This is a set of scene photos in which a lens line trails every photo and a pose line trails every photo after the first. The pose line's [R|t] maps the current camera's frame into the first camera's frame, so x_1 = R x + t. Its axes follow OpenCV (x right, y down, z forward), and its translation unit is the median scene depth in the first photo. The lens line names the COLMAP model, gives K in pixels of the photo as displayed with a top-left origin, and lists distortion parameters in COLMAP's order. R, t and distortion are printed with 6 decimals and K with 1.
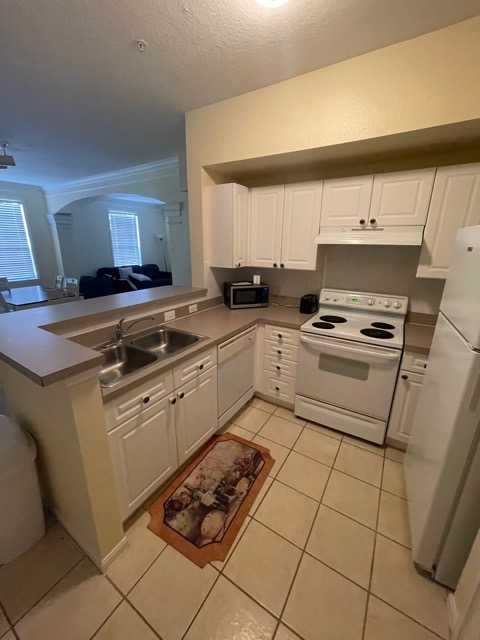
lens RADIAL K [[256.9, 0, 244.4], [0, 256.9, 318.3], [0, 0, 1]] dist [-0.001372, -0.000147]
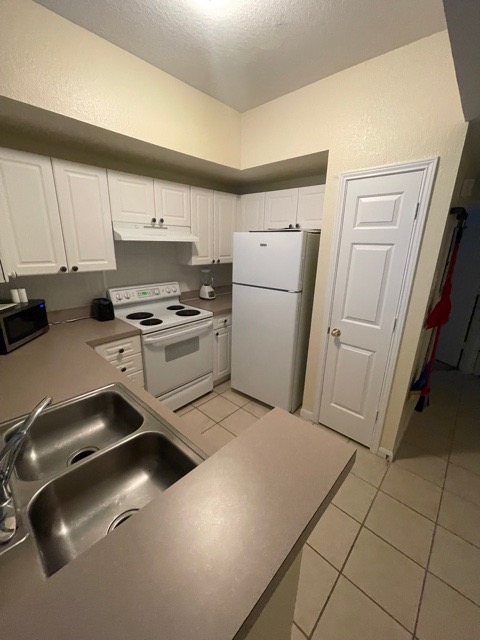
lens RADIAL K [[256.9, 0, 245.3], [0, 256.9, 320.4], [0, 0, 1]] dist [-0.001372, -0.000147]
pose [[0.187344, -0.294294, 0.937173, -0.569109], [0.254370, 0.936056, 0.243094, -0.130928], [-0.948788, 0.192846, 0.250224, 0.401991]]
